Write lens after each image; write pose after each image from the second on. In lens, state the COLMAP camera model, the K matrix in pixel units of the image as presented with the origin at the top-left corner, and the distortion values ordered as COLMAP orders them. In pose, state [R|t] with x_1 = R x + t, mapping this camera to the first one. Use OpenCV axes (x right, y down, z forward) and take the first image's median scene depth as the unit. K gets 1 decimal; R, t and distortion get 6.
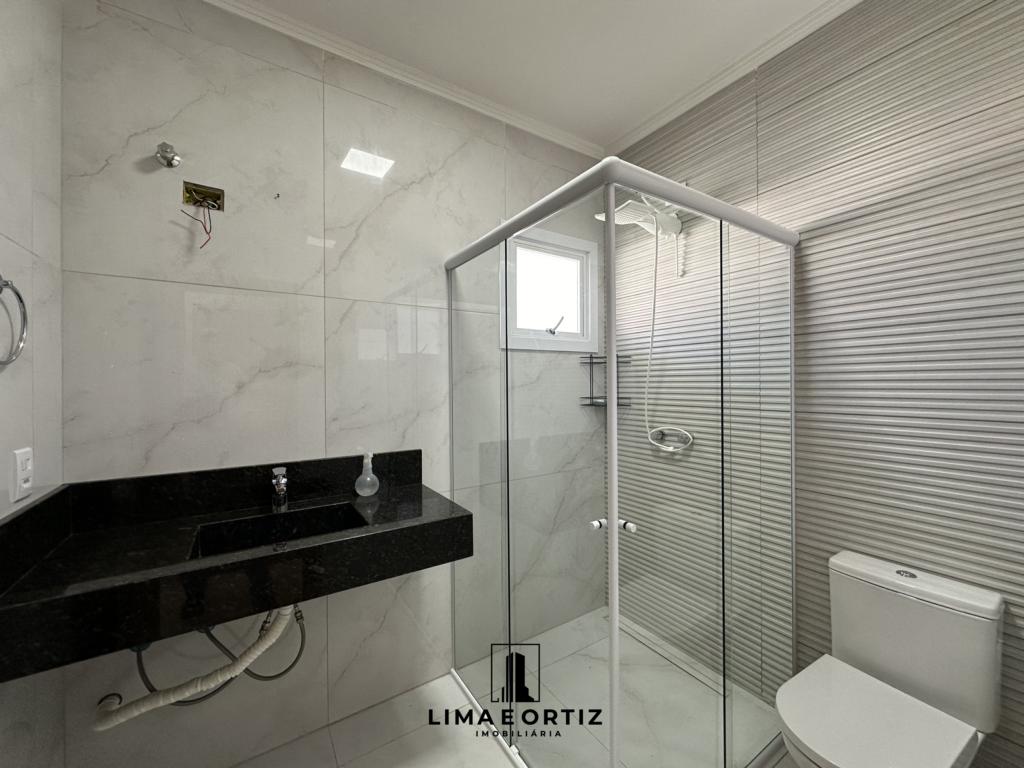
lens RADIAL K [[408.5, 0, 516.8], [0, 408.5, 383.2], [0, 0, 1]] dist [-0.004536, 0.000862]
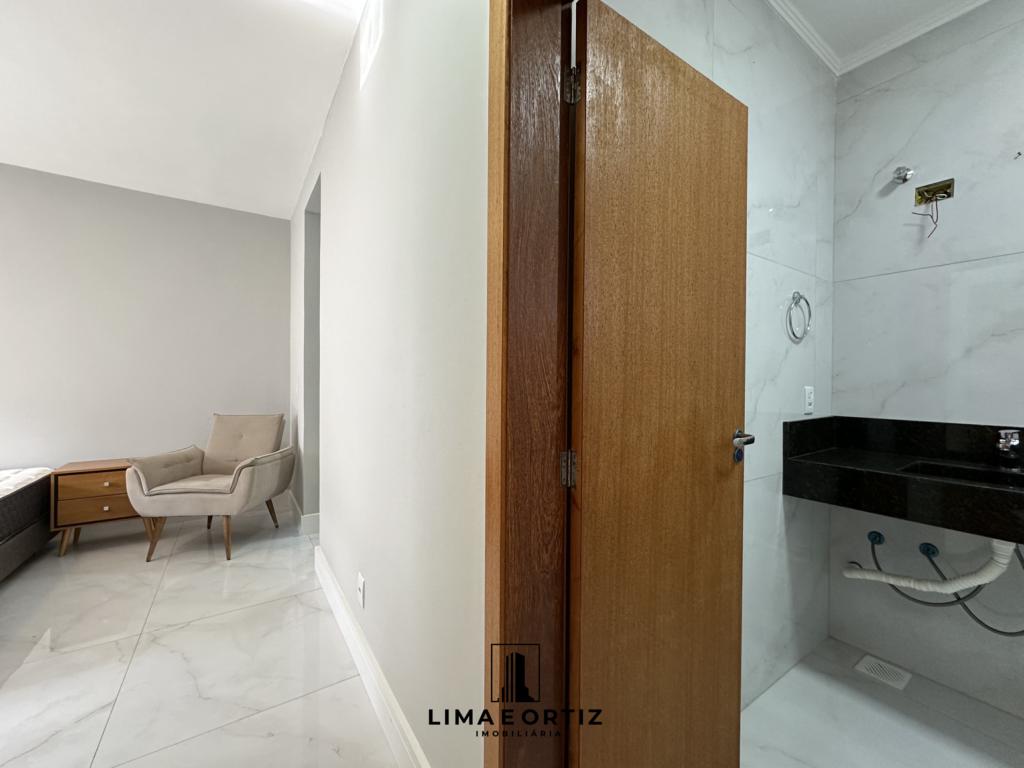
lens RADIAL K [[408.5, 0, 512.2], [0, 408.5, 382.5], [0, 0, 1]] dist [-0.004536, 0.000862]
pose [[0.011531, 0.012366, -0.999857, 0.435281], [-0.008201, 0.999891, 0.012272, 0.097969], [0.999900, 0.008059, 0.011631, -0.255865]]
